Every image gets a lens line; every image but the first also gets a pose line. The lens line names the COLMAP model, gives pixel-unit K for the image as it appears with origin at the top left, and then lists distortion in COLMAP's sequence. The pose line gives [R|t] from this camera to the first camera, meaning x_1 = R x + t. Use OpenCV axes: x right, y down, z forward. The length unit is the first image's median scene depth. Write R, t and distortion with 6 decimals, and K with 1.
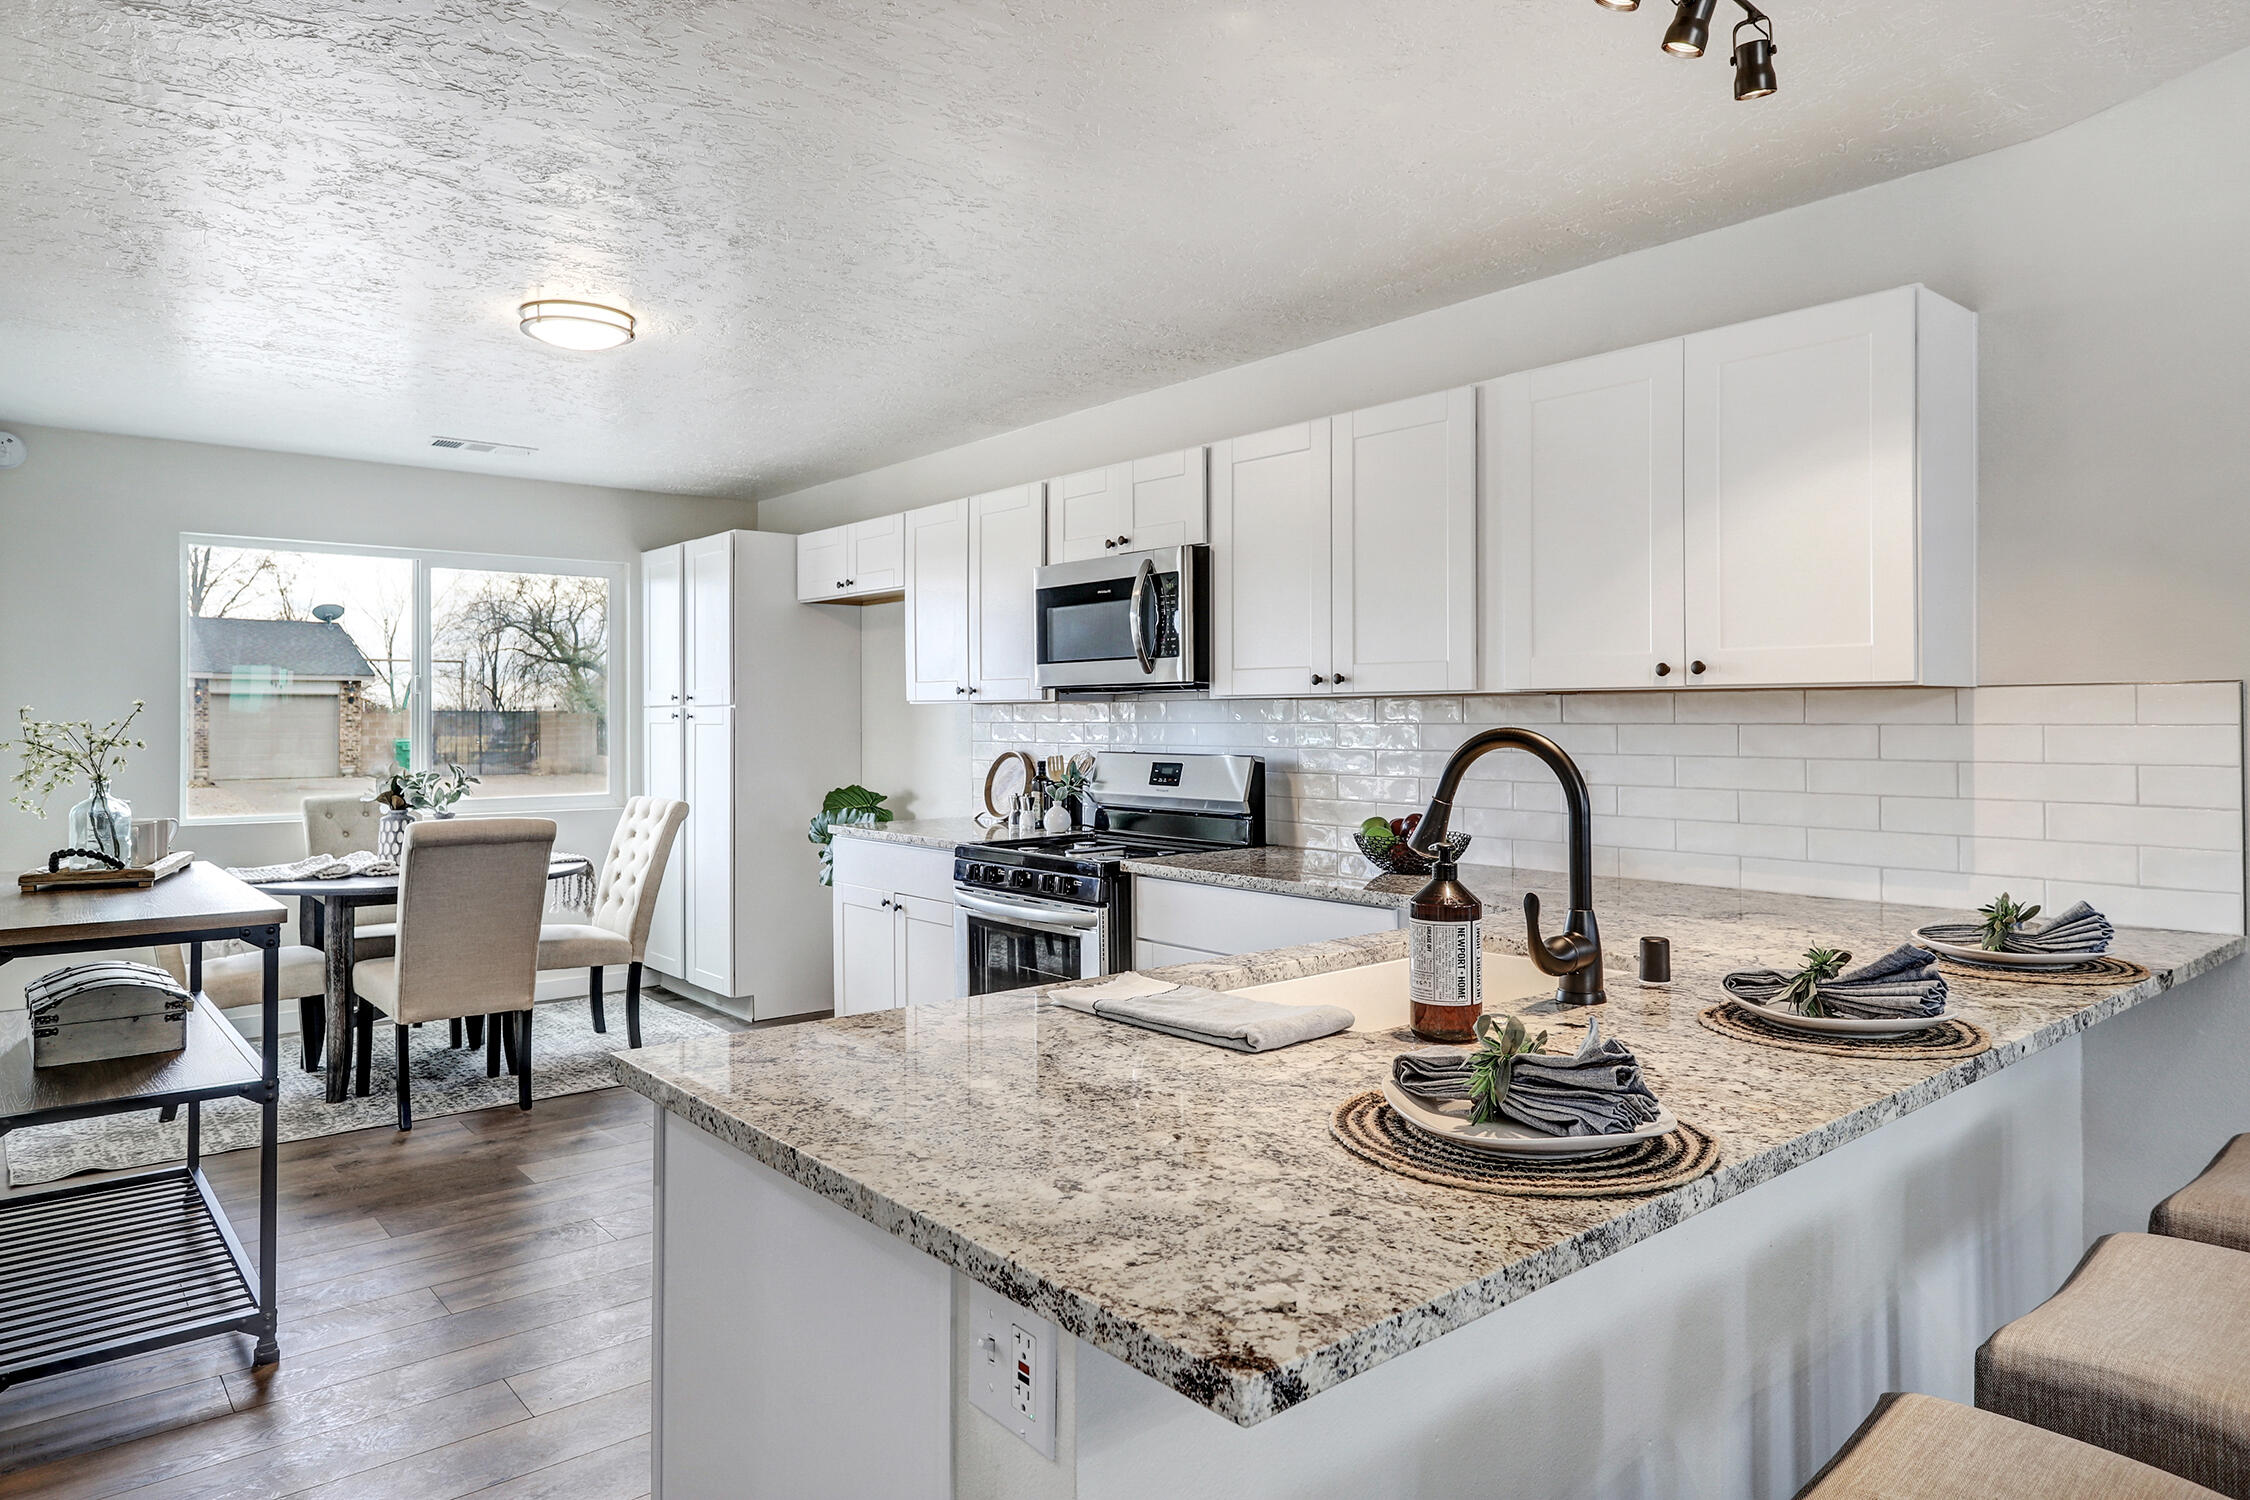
lens RADIAL K [[1377.0, 0, 1125.1], [0, 1377.0, 736.0], [0, 0, 1]] dist [-0.001314, -0.003716]
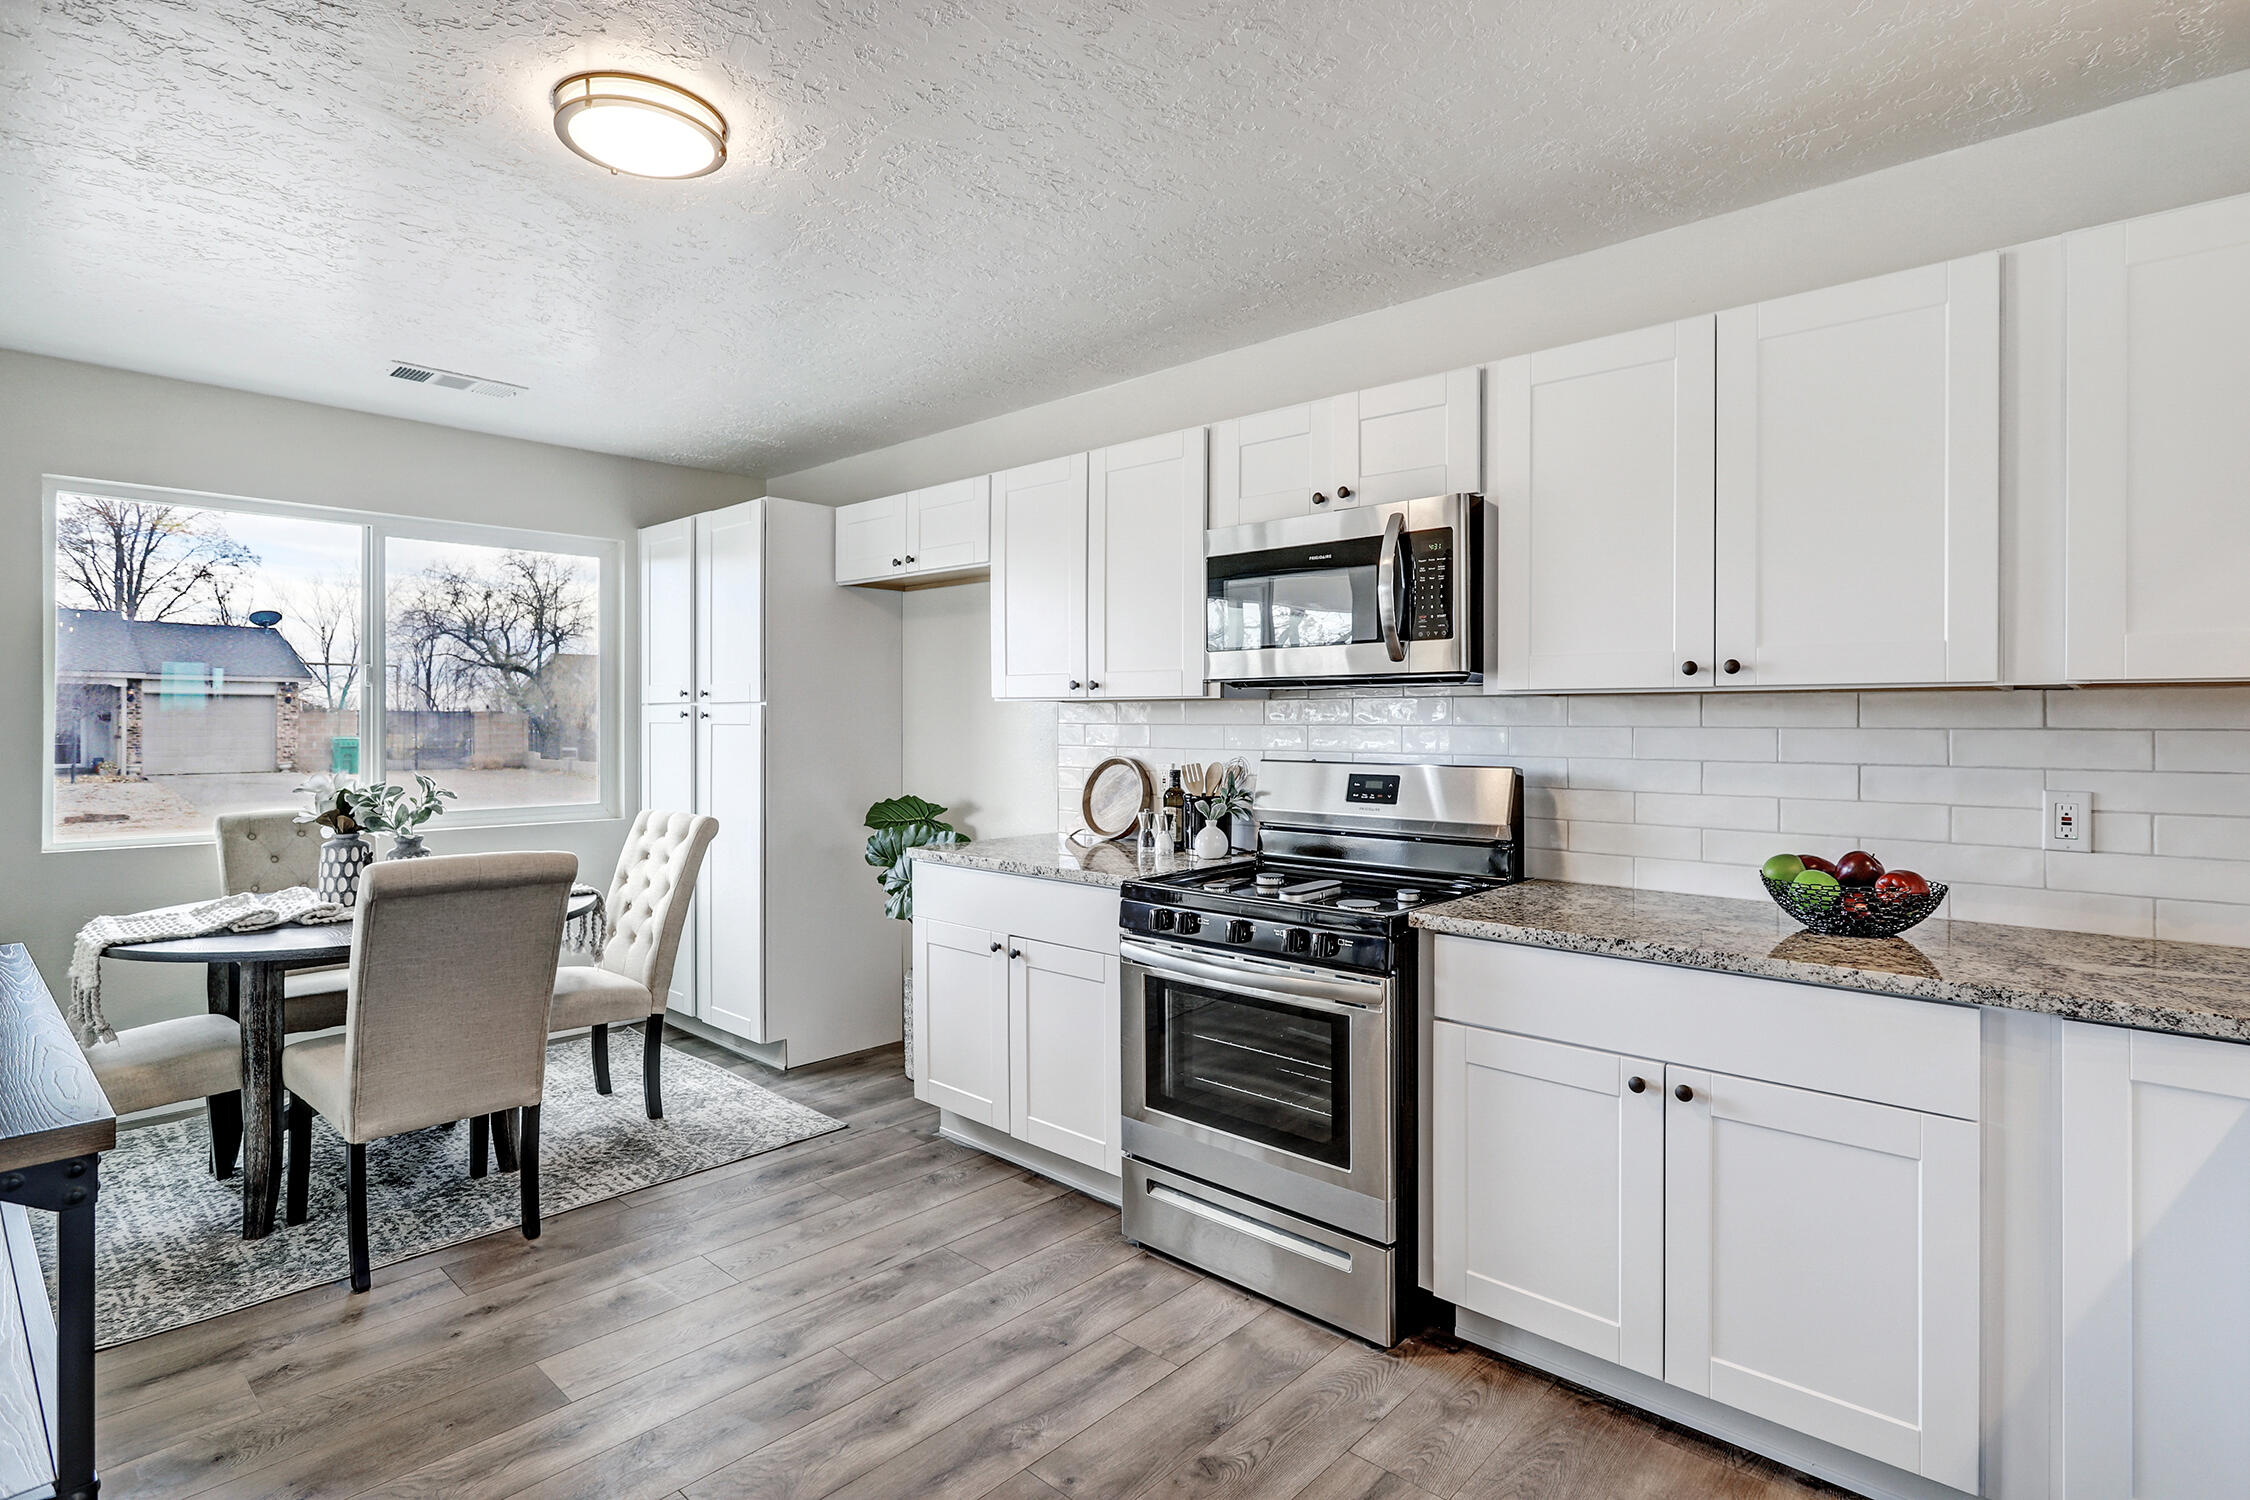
lens RADIAL K [[1139.4, 0, 1128.5], [0, 1139.4, 738.7], [0, 0, 1]] dist [-0.011703, 0.004007]
pose [[0.992181, 0.002113, 0.124793, -0.169075], [-0.002522, 0.999992, 0.003121, -0.002977], [-0.124785, -0.003411, 0.992178, 0.308059]]
